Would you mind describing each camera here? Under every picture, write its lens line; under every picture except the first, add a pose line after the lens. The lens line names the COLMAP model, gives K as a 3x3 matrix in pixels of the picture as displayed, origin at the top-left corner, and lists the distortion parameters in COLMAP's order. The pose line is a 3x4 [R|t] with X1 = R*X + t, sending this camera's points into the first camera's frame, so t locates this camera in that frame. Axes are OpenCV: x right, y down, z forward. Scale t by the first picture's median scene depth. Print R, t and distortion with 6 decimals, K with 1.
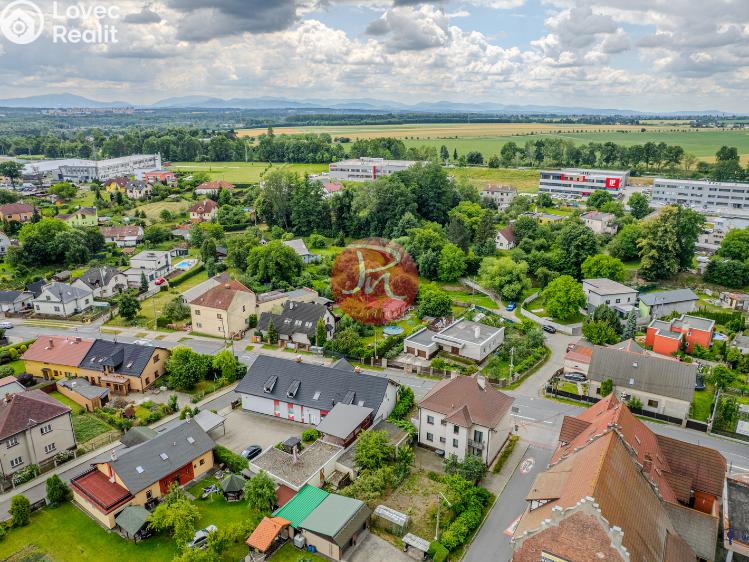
lens RADIAL K [[541.7, 0, 379.2], [0, 541.7, 284.0], [0, 0, 1]] dist [-0.075281, 0.066226]
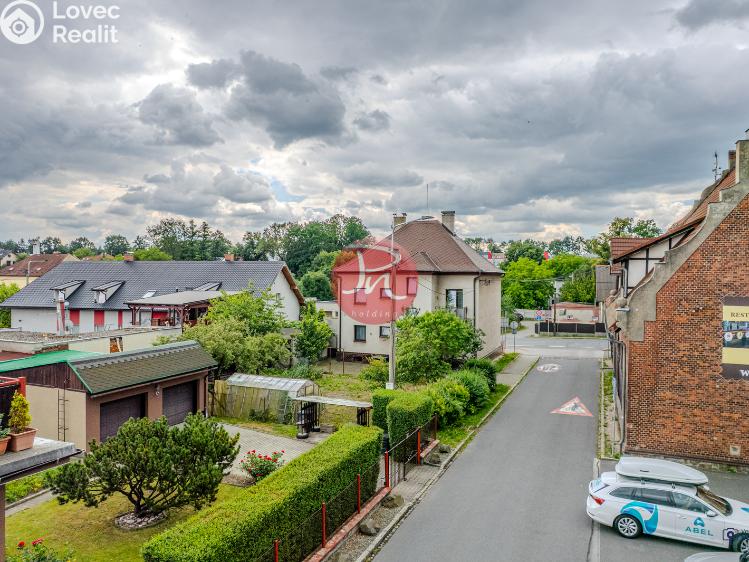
lens RADIAL K [[541.7, 0, 379.2], [0, 541.7, 284.0], [0, 0, 1]] dist [-0.075281, 0.066226]
pose [[0.989131, -0.000693, 0.147035, 0.021843], [0.043646, 0.956301, -0.289107, 0.237954], [-0.140409, 0.292382, 0.945938, 0.298090]]
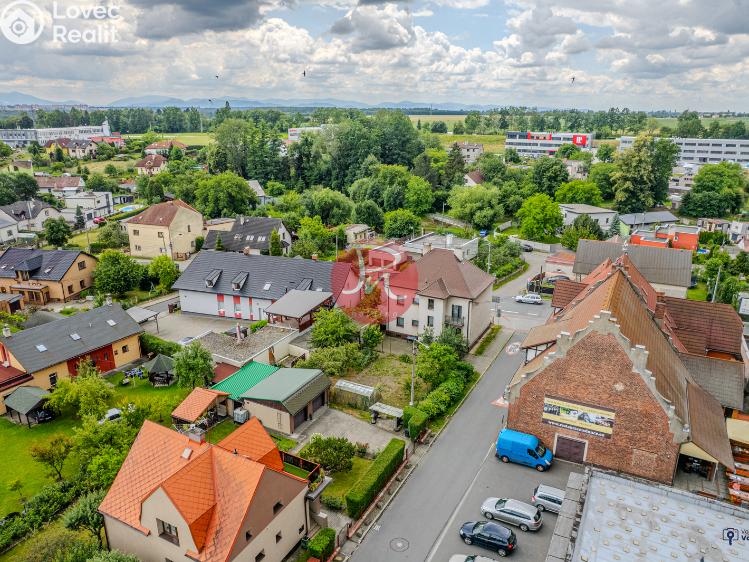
lens RADIAL K [[541.7, 0, 379.2], [0, 541.7, 284.0], [0, 0, 1]] dist [-0.075281, 0.066226]
pose [[0.997792, -0.020845, 0.063060, 0.004902], [0.020912, 0.999781, -0.000410, 0.135963], [-0.063038, 0.001728, 0.998010, 0.087550]]
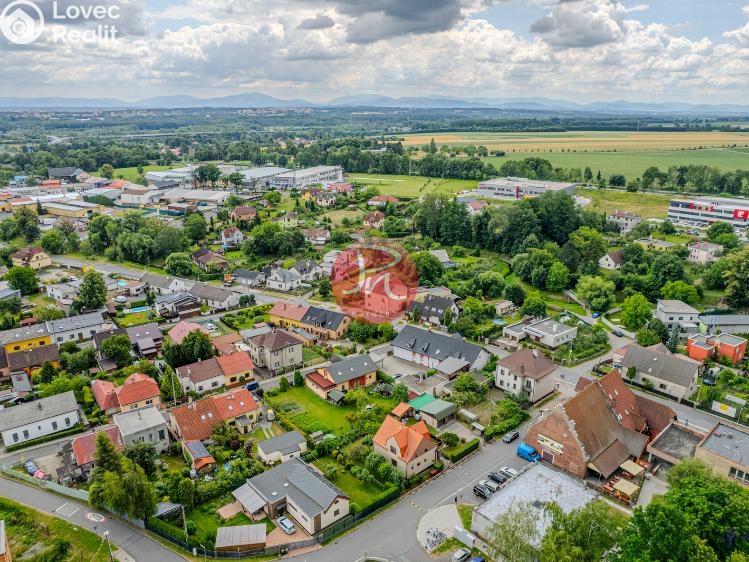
lens RADIAL K [[541.7, 0, 379.2], [0, 541.7, 284.0], [0, 0, 1]] dist [-0.075281, 0.066226]
pose [[0.957406, 0.088334, -0.274902, 0.098575], [-0.087530, 0.996046, 0.015213, -0.007048], [0.275159, 0.009497, 0.961352, -0.429378]]
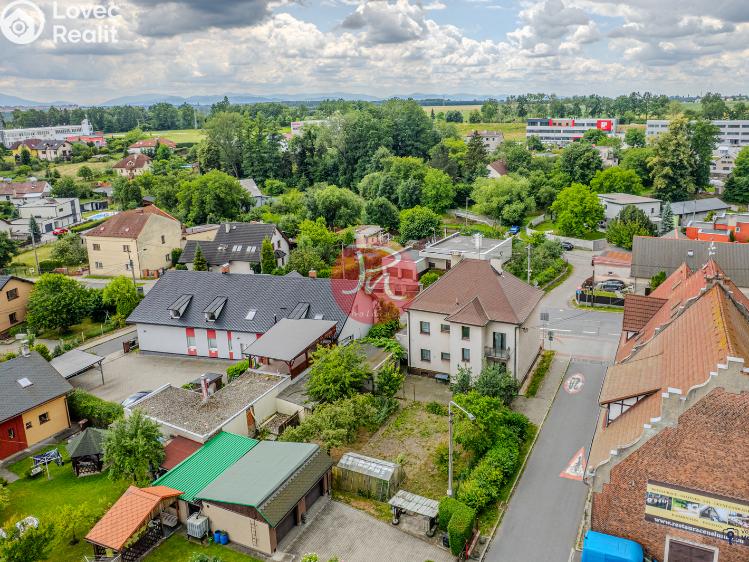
lens RADIAL K [[567.8, 0, 434.1], [0, 567.8, 241.0], [0, 0, 1]] dist [-0.071239, 0.044888]
pose [[0.989634, -0.055355, 0.132519, 0.012759], [0.065079, 0.995407, -0.070209, 0.118200], [-0.128024, 0.078105, 0.988691, 0.186509]]
